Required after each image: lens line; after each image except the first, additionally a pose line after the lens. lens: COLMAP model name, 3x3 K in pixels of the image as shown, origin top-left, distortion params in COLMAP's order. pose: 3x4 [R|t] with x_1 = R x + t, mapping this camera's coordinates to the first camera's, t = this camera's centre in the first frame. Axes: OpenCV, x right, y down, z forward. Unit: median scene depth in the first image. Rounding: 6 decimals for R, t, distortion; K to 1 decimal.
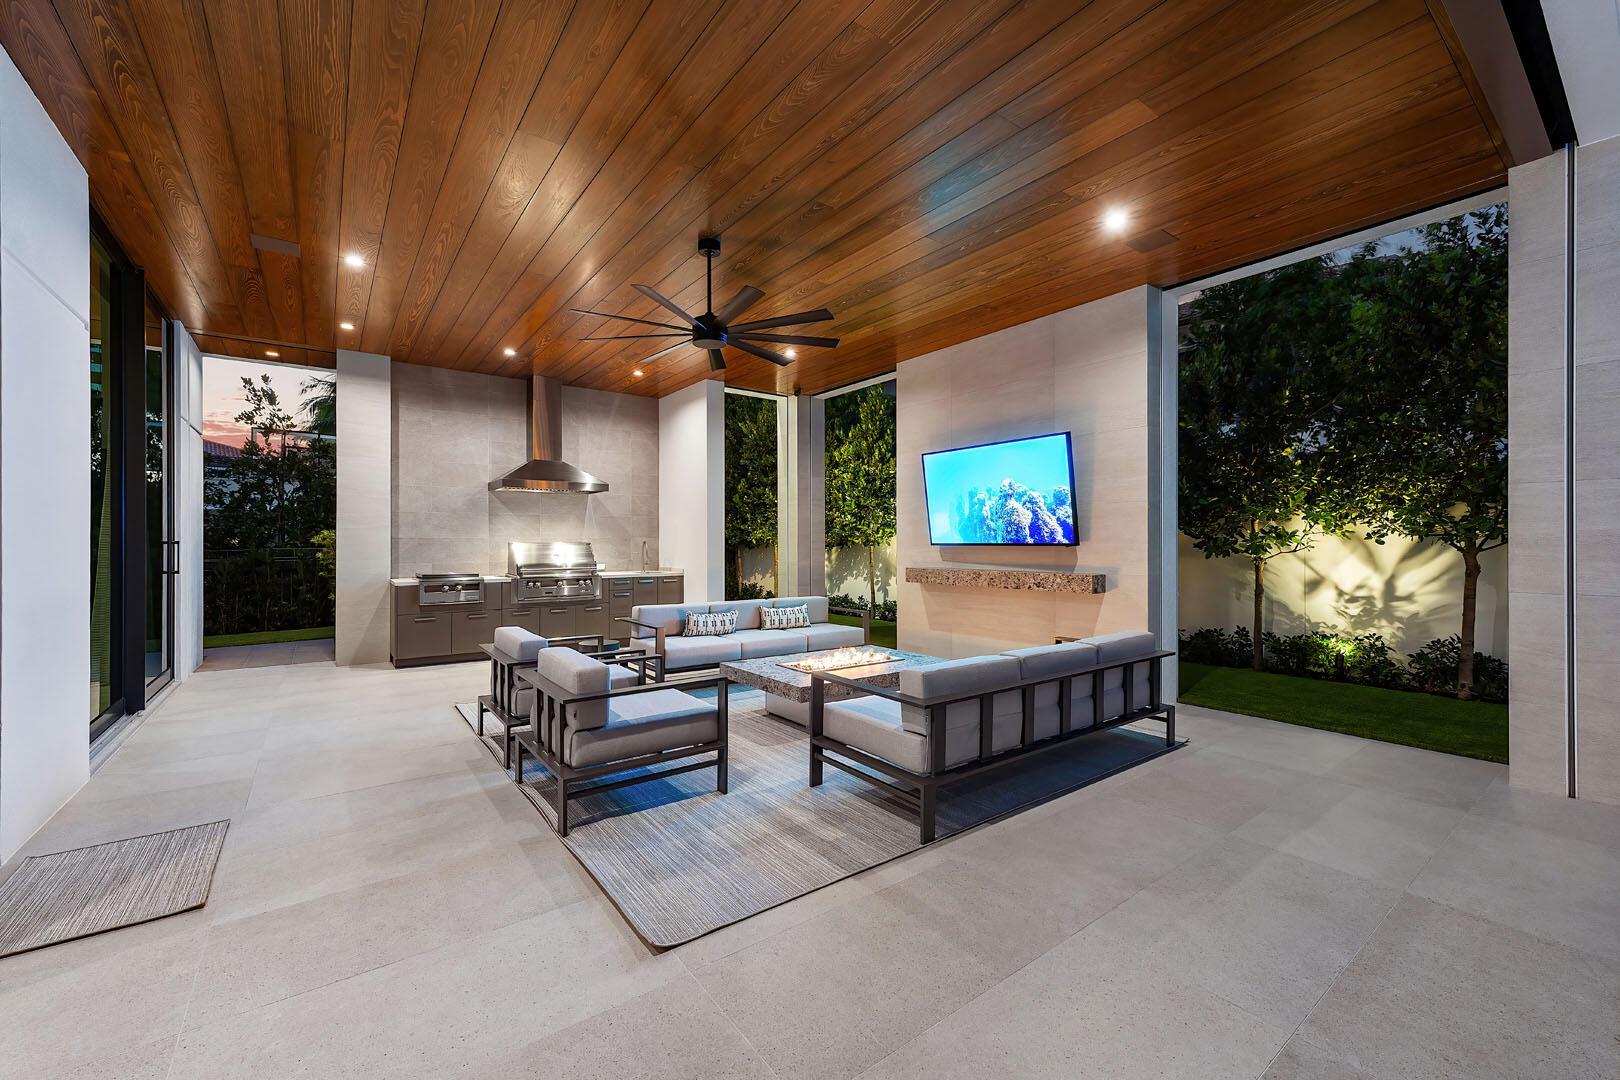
lens RADIAL K [[618.6, 0, 767.7], [0, 618.6, 541.9], [0, 0, 1]] dist [-0.000425, -0.000124]
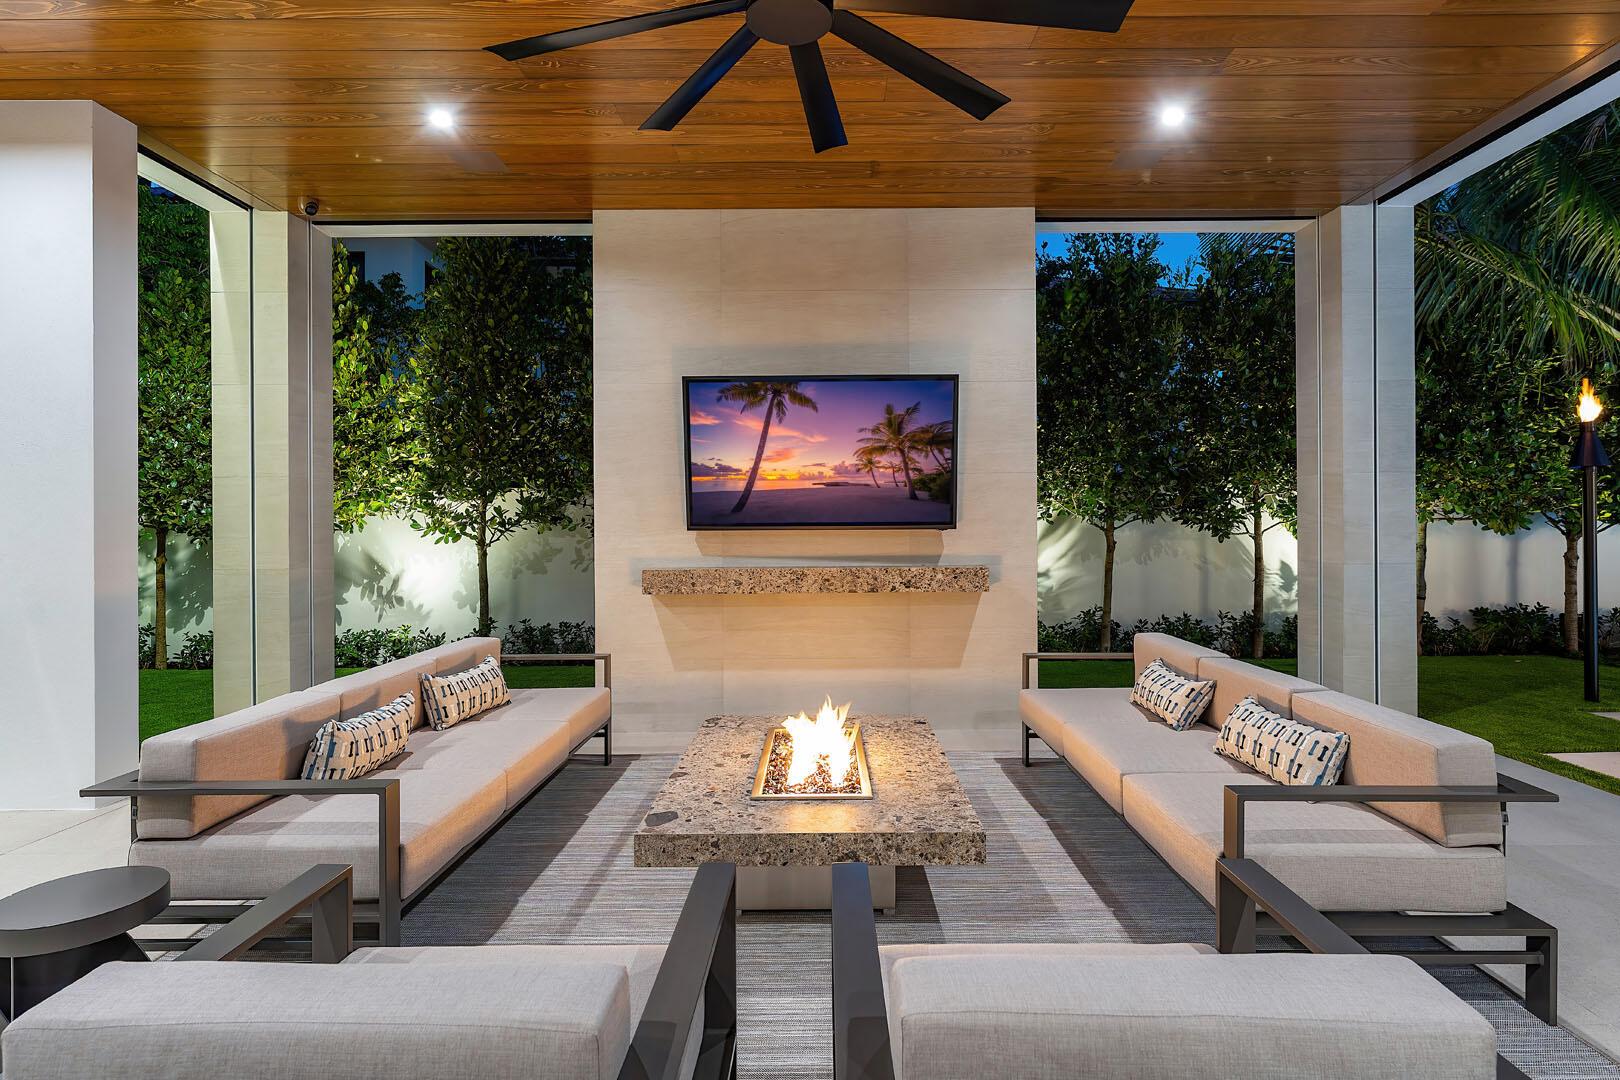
lens RADIAL K [[824.5, 0, 843.1], [0, 824.5, 521.8], [0, 0, 1]] dist [-0.002137, -0.000475]
pose [[0.582940, -0.004098, 0.812505, -0.337262], [0.005078, 0.999986, 0.001400, -0.003537], [-0.812499, 0.003309, 0.582953, 0.459942]]
